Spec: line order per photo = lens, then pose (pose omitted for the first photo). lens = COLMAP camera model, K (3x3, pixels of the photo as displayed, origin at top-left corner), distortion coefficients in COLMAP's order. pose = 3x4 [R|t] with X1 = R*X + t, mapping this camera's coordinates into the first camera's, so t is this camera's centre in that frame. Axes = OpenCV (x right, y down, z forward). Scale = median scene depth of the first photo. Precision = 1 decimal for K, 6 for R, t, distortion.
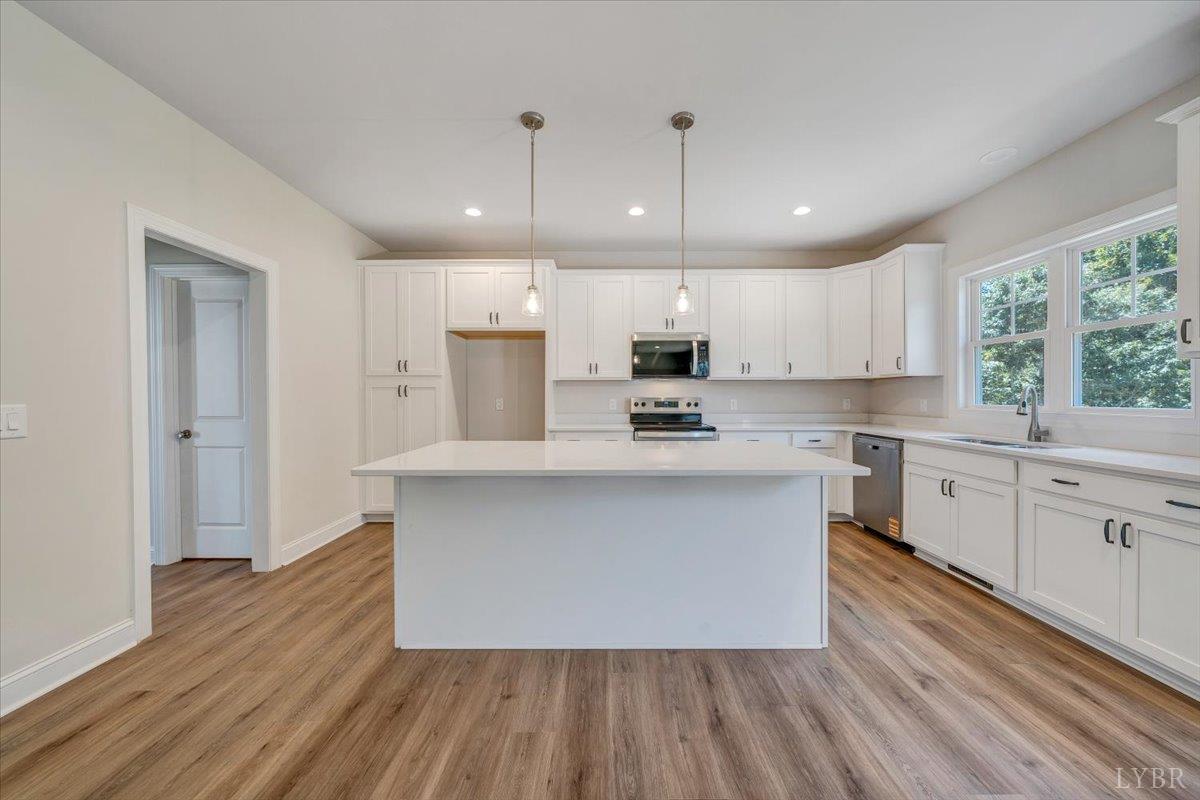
lens RADIAL K [[433.9, 0, 606.0], [0, 433.9, 399.4], [0, 0, 1]] dist [0.000901, 0.000203]
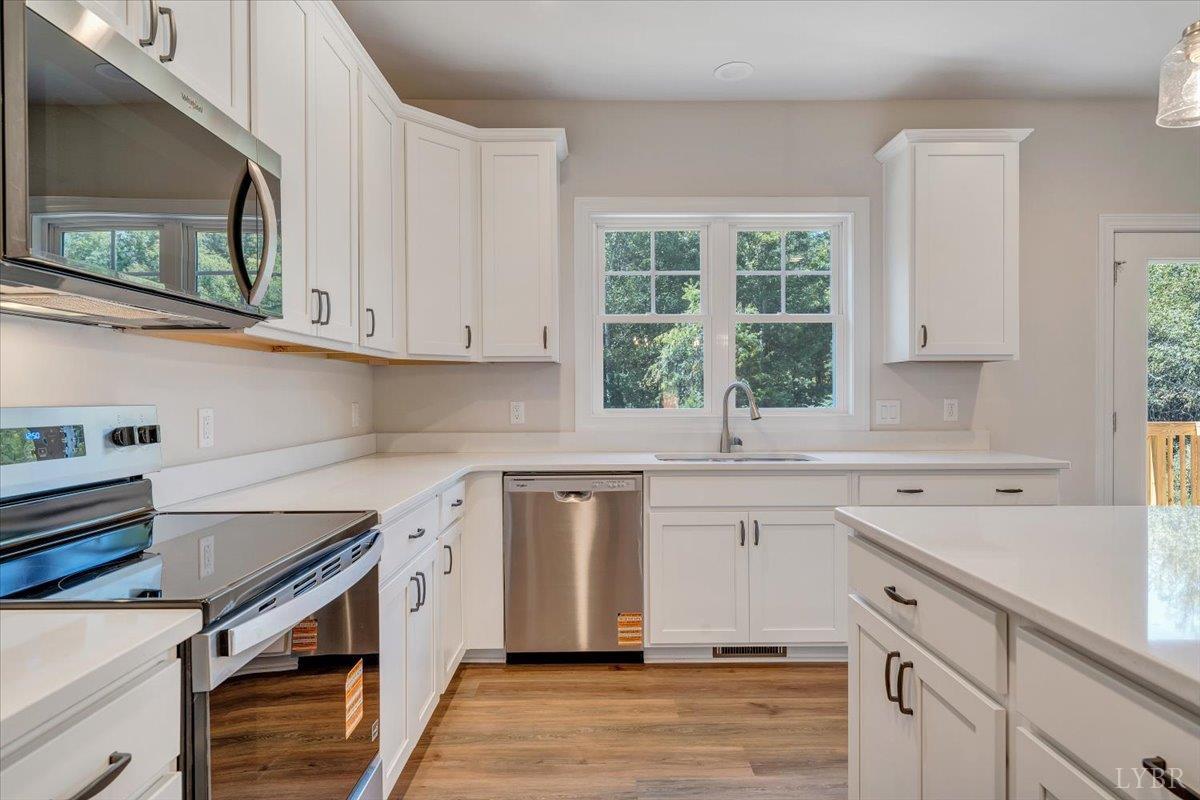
lens RADIAL K [[661.8, 0, 600.0], [0, 661.8, 400.0], [0, 0, 1]] dist [-0.003744, -0.000818]
pose [[-0.010931, -0.002383, 0.999937, -0.151883], [0.012416, 0.999920, 0.002518, -0.003540], [-0.999863, 0.012442, -0.010901, 0.837119]]
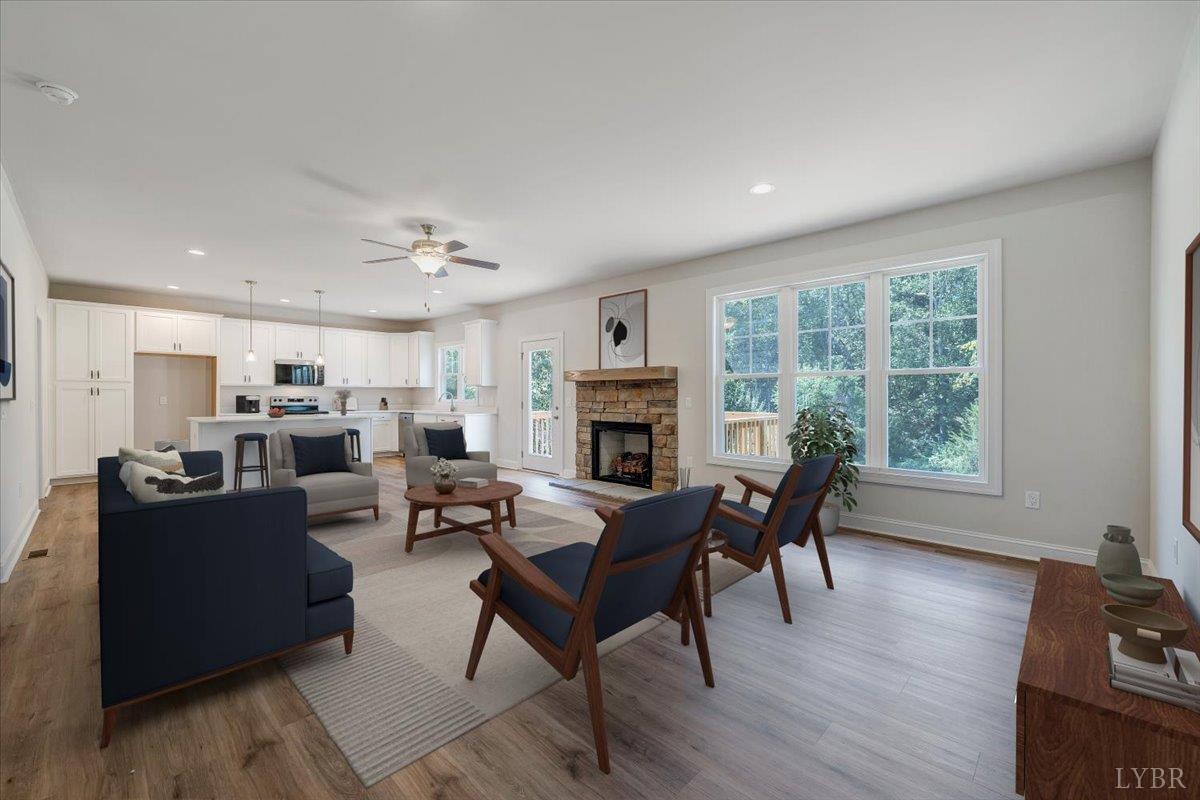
lens RADIAL K [[481.4, 0, 606.5], [0, 481.4, 395.8], [0, 0, 1]] dist [0.000528, 0.000055]
pose [[0.689407, 0.002890, 0.724368, -0.455401], [0.001495, 0.999984, -0.005412, 0.006653], [-0.724372, 0.004814, 0.689392, -1.392481]]
